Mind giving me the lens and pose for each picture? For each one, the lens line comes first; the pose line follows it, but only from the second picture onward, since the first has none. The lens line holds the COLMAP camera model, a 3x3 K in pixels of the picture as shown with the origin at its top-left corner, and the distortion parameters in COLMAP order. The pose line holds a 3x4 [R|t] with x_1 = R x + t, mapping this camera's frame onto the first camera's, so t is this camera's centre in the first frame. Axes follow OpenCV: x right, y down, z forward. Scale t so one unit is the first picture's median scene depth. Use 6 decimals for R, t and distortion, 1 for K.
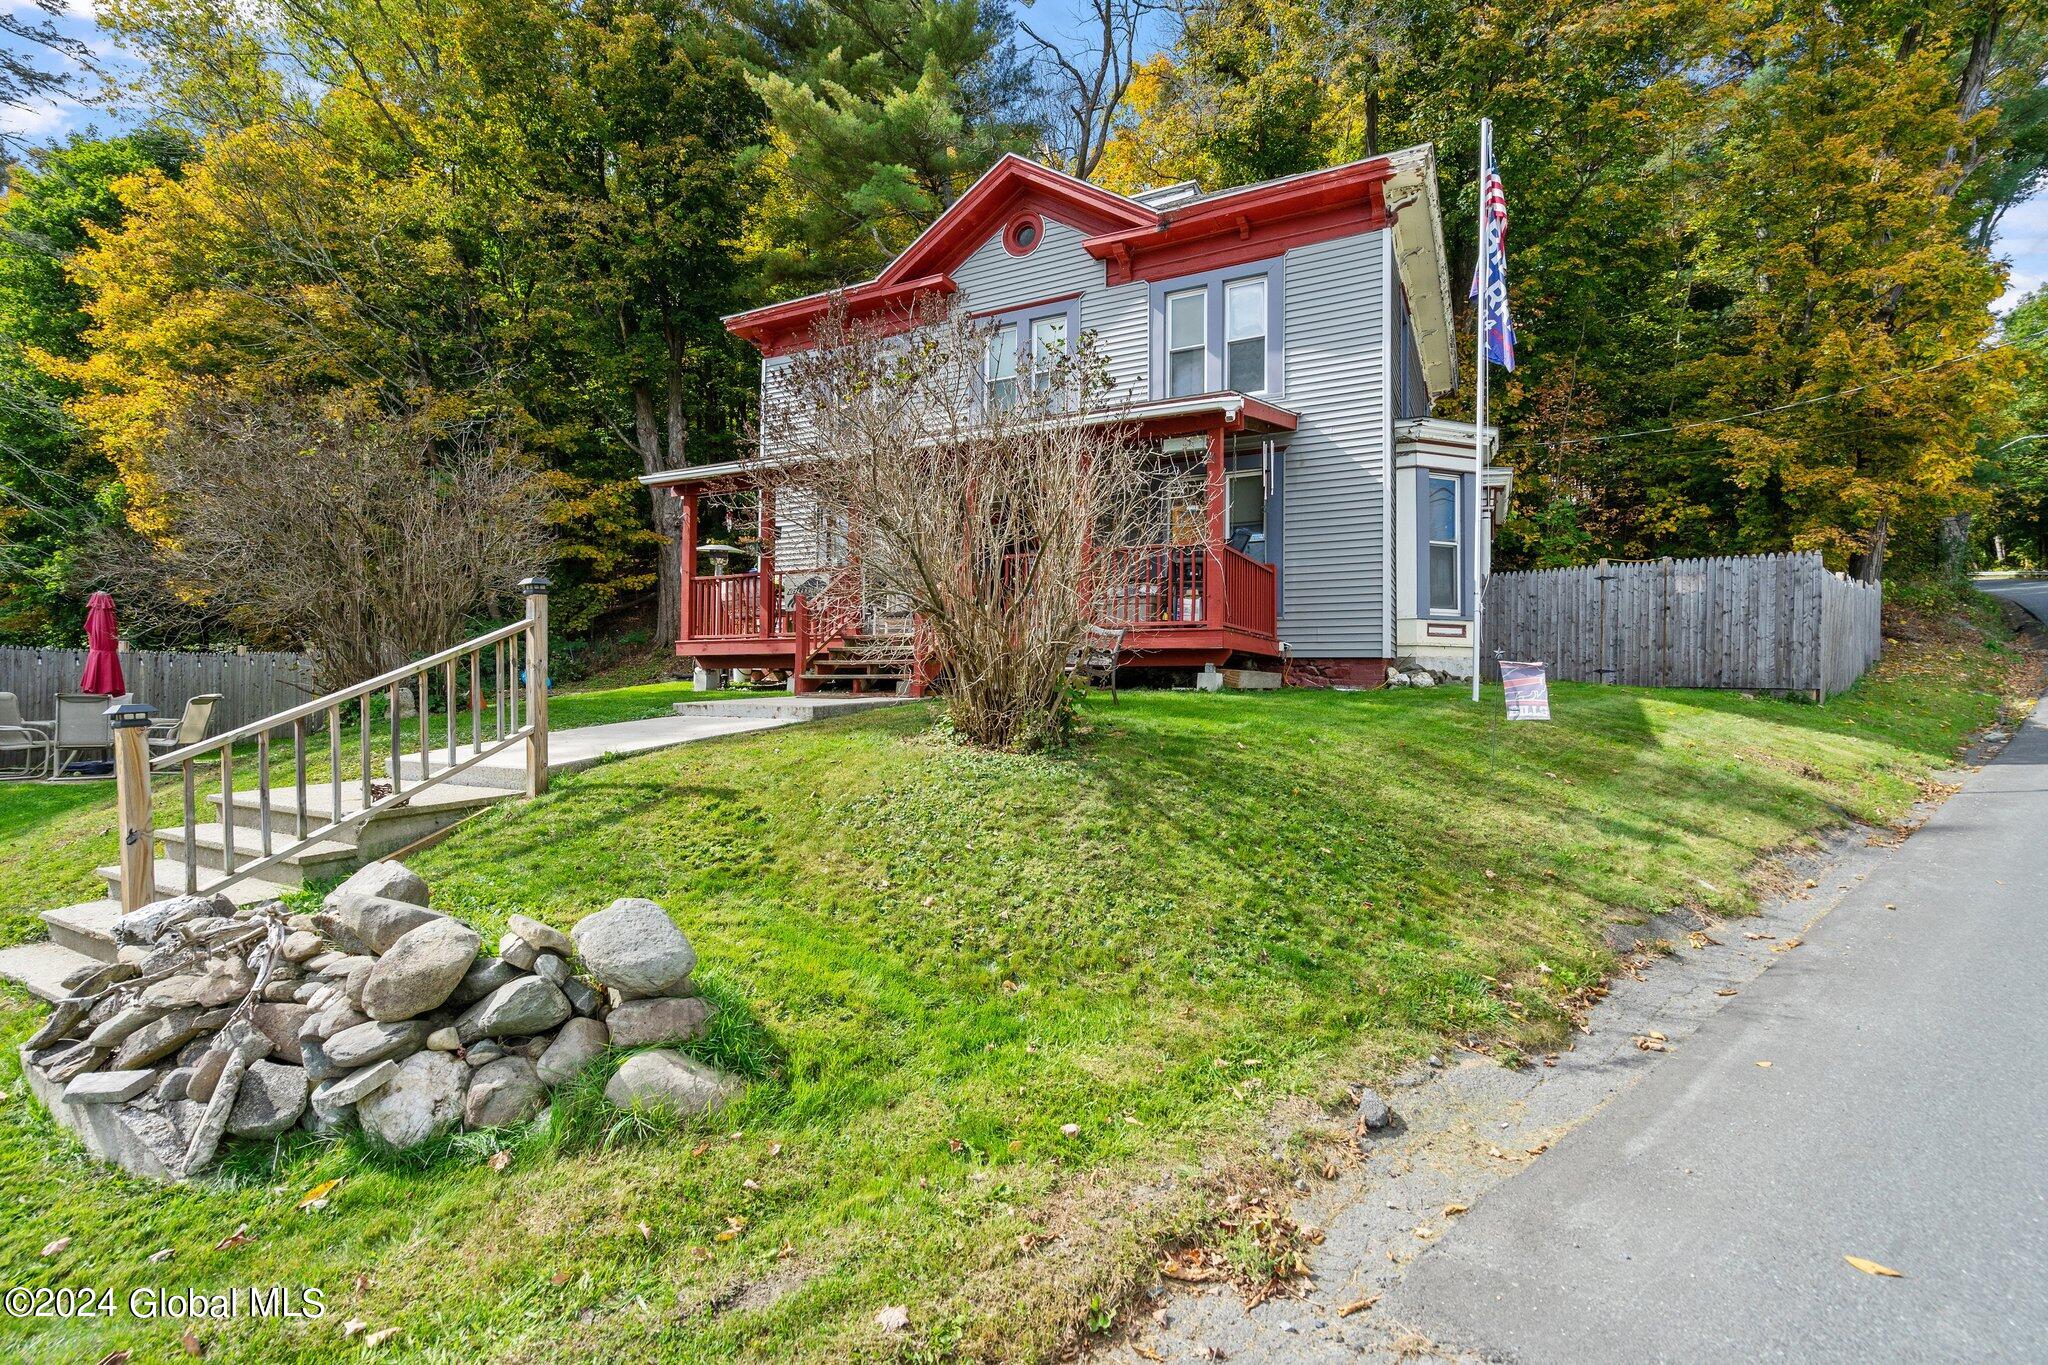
lens RADIAL K [[930.6, 0, 1024.0], [0, 930.6, 682.5], [0, 0, 1]] dist [0.001005, 0.000063]
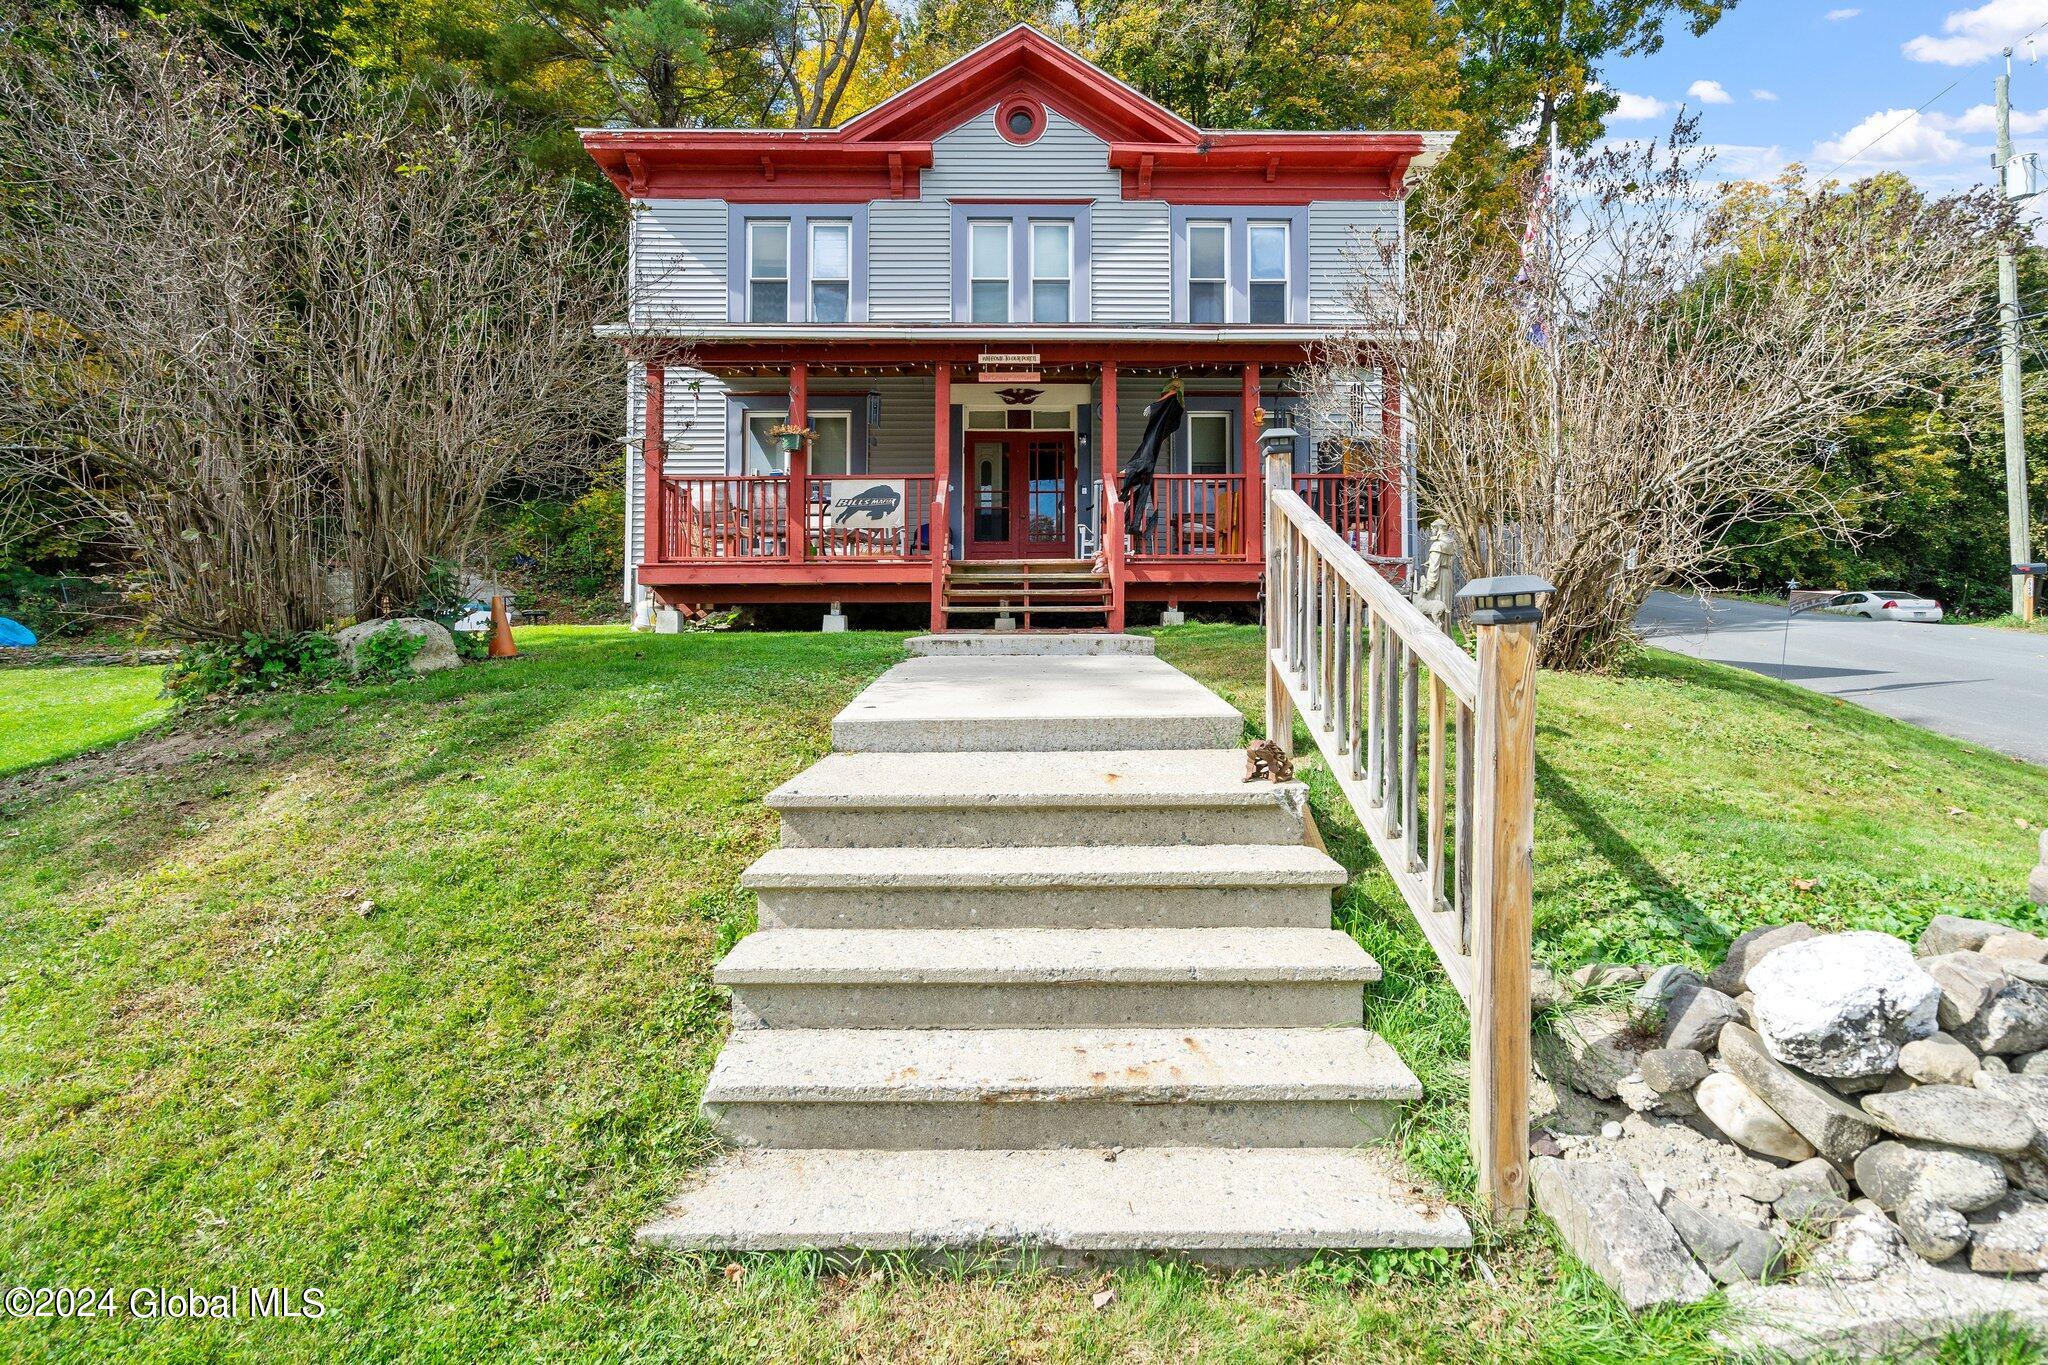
lens RADIAL K [[919.2, 0, 992.4], [0, 919.2, 663.2], [0, 0, 1]] dist [-0.001396, -0.000078]
pose [[0.879806, -0.021152, 0.474861, -0.470514], [0.003558, 0.999274, 0.037920, 0.009067], [-0.475319, -0.031673, 0.879243, 0.223269]]
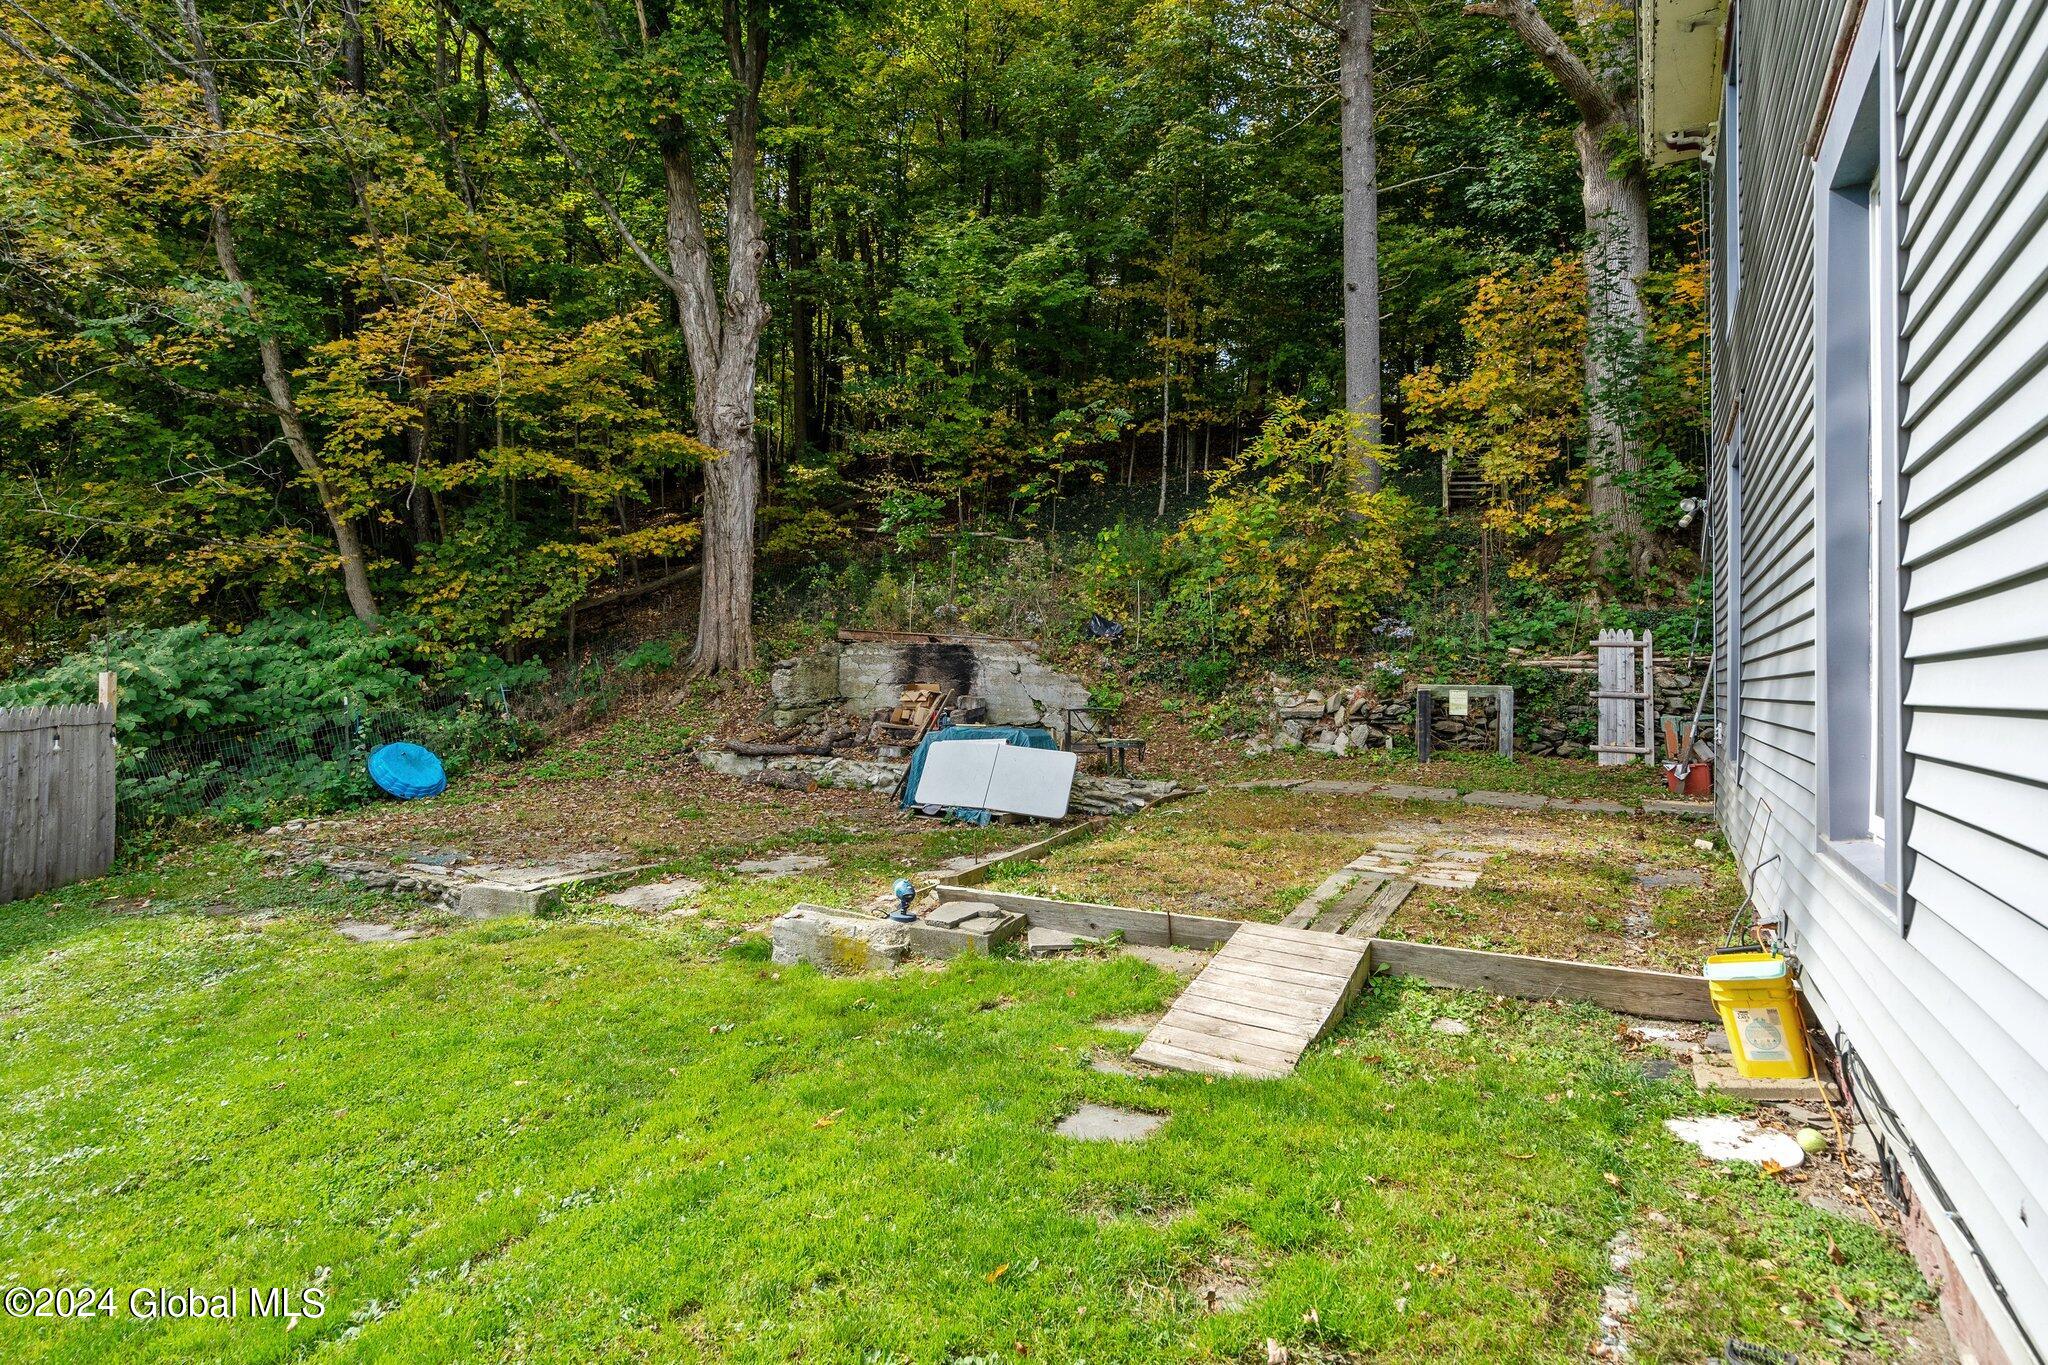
lens RADIAL K [[1015.9, 0, 1025.5], [0, 1015.9, 659.0], [0, 0, 1]] dist [-0.001336, -0.000142]
pose [[0.998889, 0.004841, -0.046875, -0.452761], [-0.004969, 0.999984, -0.002602, -0.093999], [0.046862, 0.002832, 0.998897, 1.123838]]
